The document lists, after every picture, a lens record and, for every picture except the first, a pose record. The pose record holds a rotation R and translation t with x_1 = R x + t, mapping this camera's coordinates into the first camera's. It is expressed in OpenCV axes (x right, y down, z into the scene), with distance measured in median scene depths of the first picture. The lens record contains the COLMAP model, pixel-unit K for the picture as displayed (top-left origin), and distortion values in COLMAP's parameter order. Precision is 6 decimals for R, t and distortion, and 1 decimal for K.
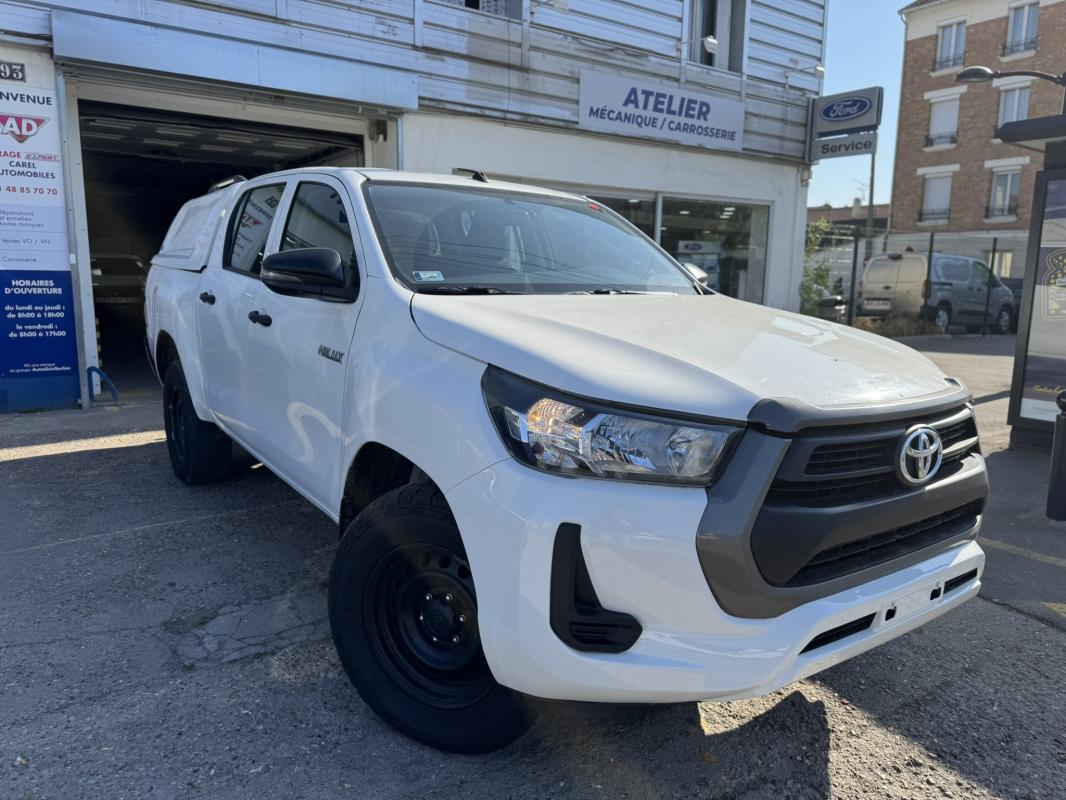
lens RADIAL K [[759.6, 0, 528.2], [0, 759.6, 399.7], [0, 0, 1]] dist [-0.004339, -0.003716]
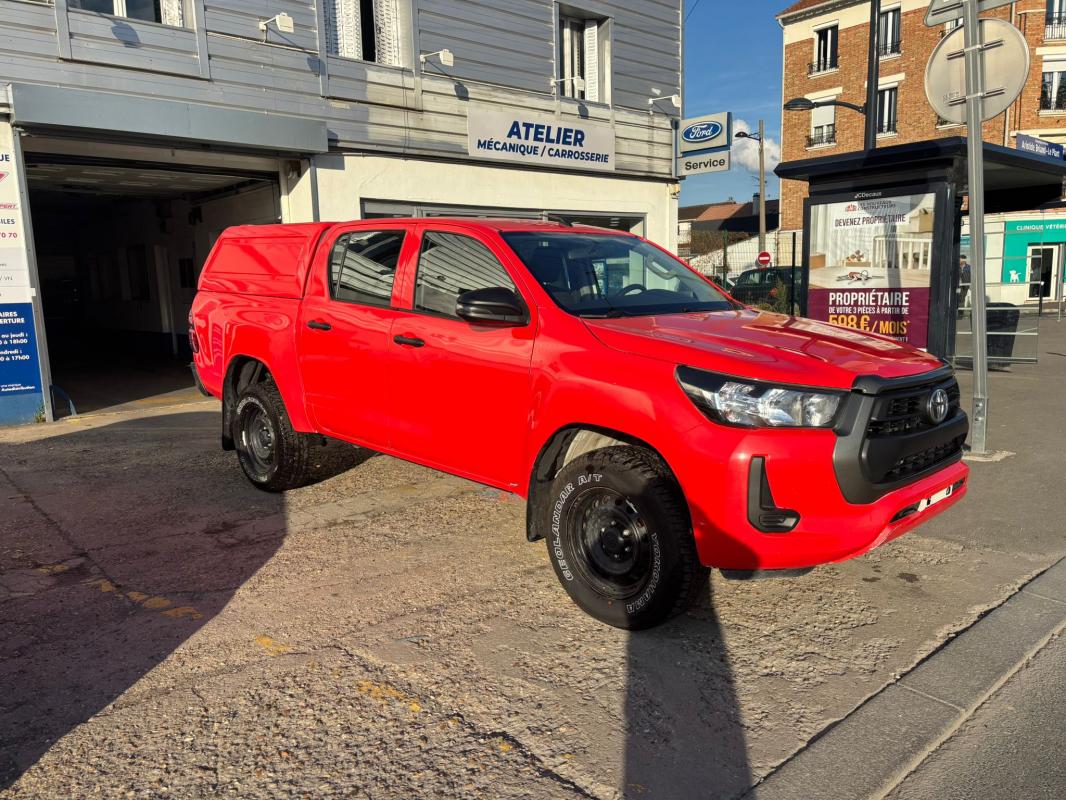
lens RADIAL K [[804.7, 0, 533.0], [0, 804.7, 400.0], [0, 0, 1]] dist [0.013392, 0.000014]
pose [[0.991977, -0.058692, 0.111969, 0.003796], [0.060511, 0.998084, -0.012910, 0.025849], [-0.110996, 0.019582, 0.993628, -0.197169]]
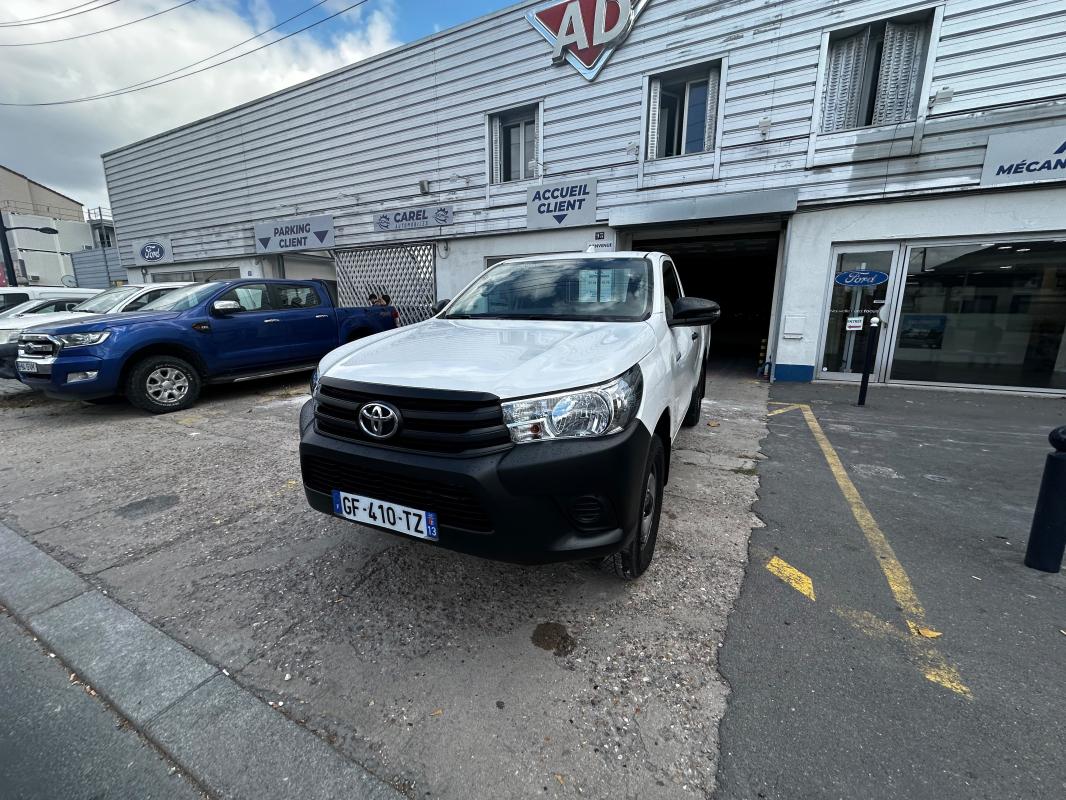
lens RADIAL K [[423.9, 0, 536.2], [0, 423.9, 403.6], [0, 0, 1]] dist [-0.001249, 0.000215]
pose [[0.479745, 0.165806, -0.861599, 0.329802], [-0.141645, 0.983737, 0.110442, -0.001887], [0.865899, 0.069057, 0.495429, 0.087329]]
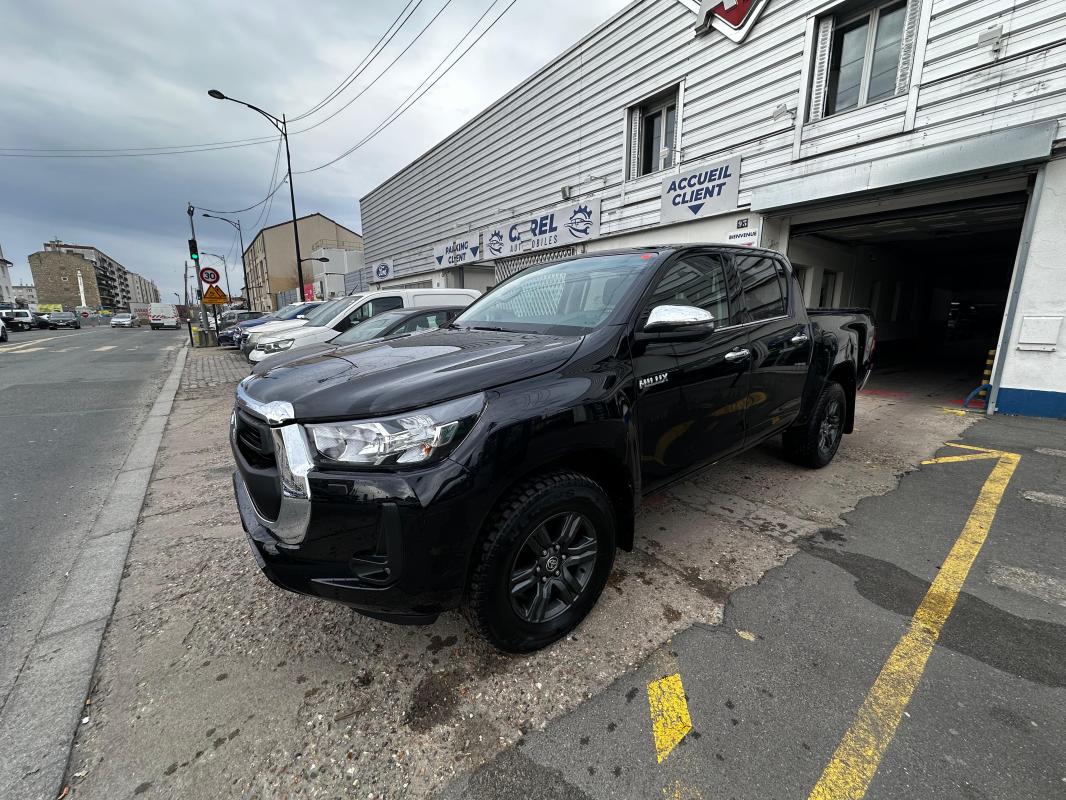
lens RADIAL K [[423.9, 0, 536.2], [0, 423.9, 403.6], [0, 0, 1]] dist [-0.001249, 0.000215]
pose [[0.062197, 0.184134, -0.980931, 0.341969], [-0.156891, 0.972419, 0.172588, -0.030679], [0.985655, 0.143165, 0.089371, 0.233617]]
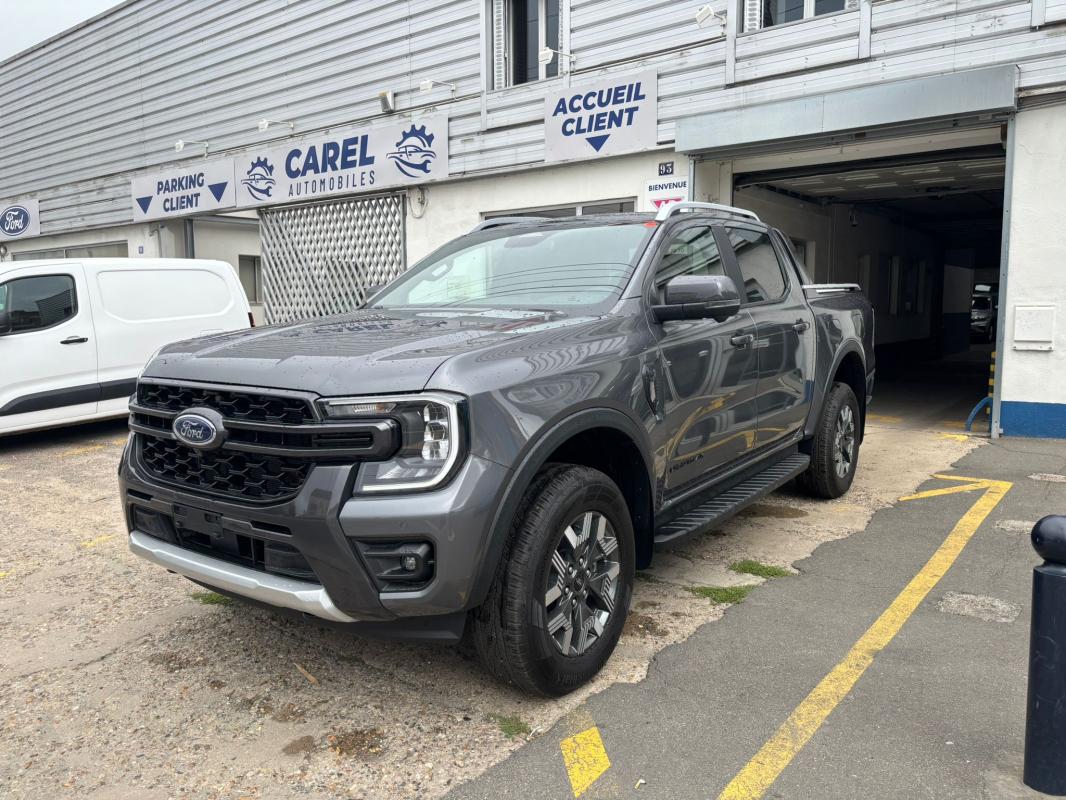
lens RADIAL K [[806.2, 0, 521.0], [0, 806.2, 394.2], [0, 0, 1]] dist [-0.005230, 0.044854]
pose [[0.295753, 0.082452, -0.951699, 0.431790], [-0.142388, 0.988943, 0.041430, -0.023967], [0.944593, 0.123258, 0.304224, 0.203595]]
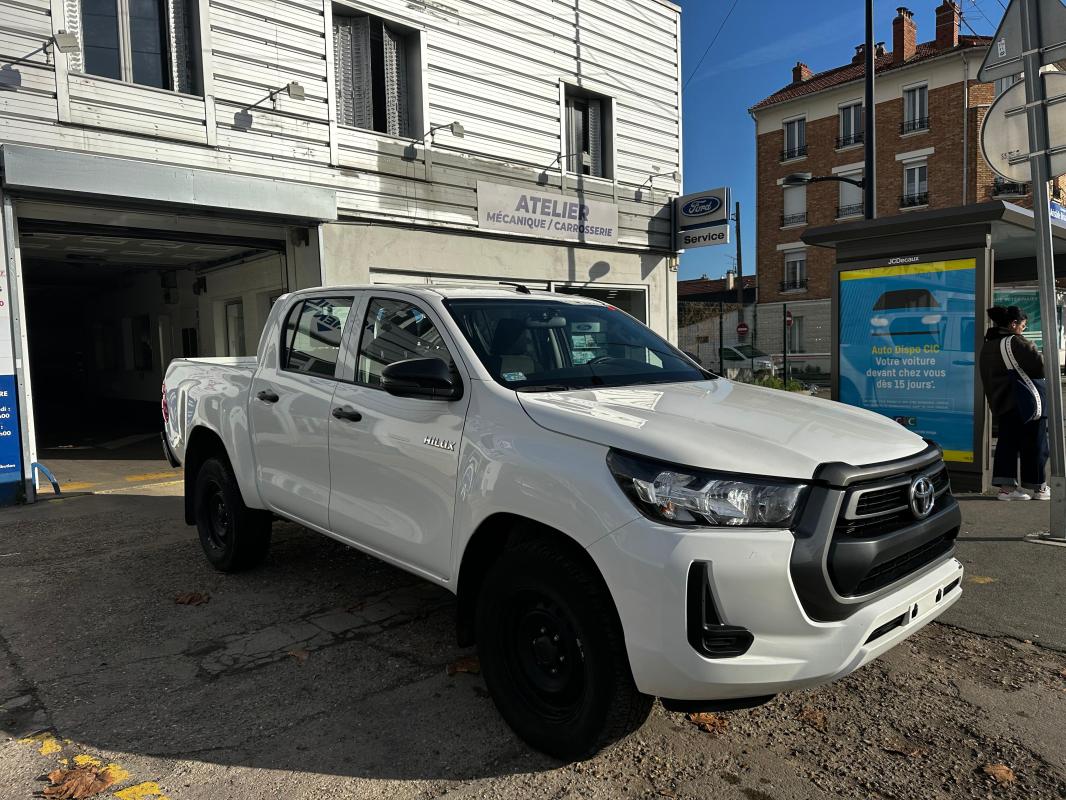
lens RADIAL K [[741.2, 0, 548.3], [0, 741.2, 401.8], [0, 0, 1]] dist [0.107991, -0.151040]
pose [[0.987110, -0.054566, 0.150452, -0.013110], [0.068369, 0.993758, -0.088150, 0.009212], [-0.144703, 0.097300, 0.984679, -0.103591]]
